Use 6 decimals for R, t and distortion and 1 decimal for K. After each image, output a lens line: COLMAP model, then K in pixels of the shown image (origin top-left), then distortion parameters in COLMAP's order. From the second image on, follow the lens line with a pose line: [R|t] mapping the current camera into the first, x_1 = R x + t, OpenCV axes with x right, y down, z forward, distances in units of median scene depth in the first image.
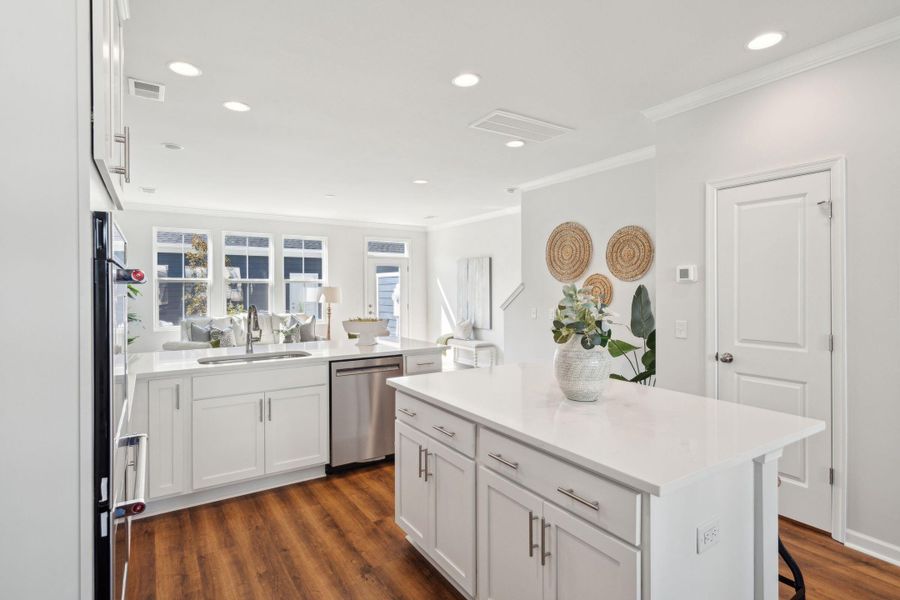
lens RADIAL K [[462.2, 0, 446.7], [0, 462.2, 288.3], [0, 0, 1]] dist [0.001316, 0.000145]
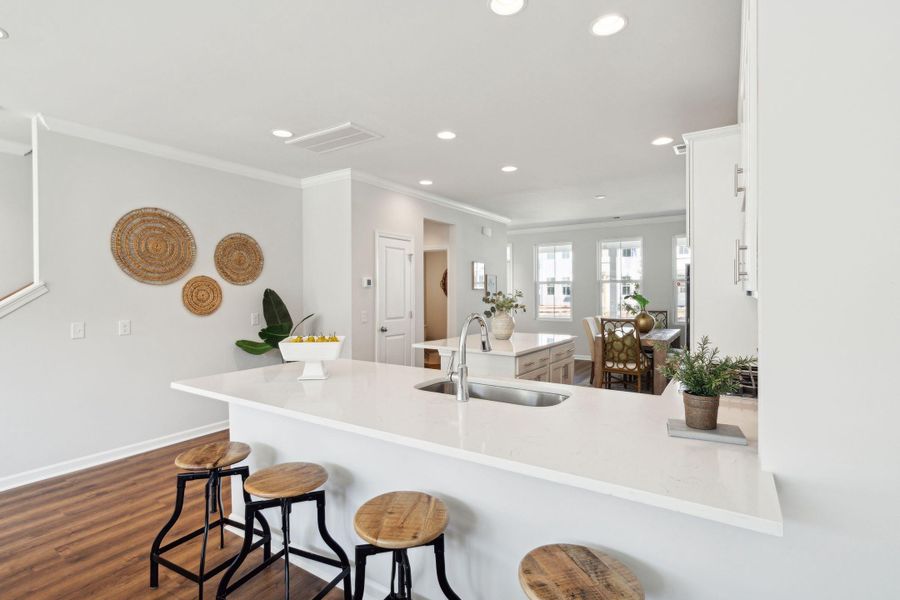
lens RADIAL K [[433.9, 0, 446.4], [0, 433.9, 289.6], [0, 0, 1]] dist [-0.001919, -0.000103]
pose [[-0.404849, 0.010033, 0.914328, -0.598732], [0.004533, 0.999950, -0.008965, 0.005487], [-0.914372, 0.000515, -0.404874, 0.819790]]
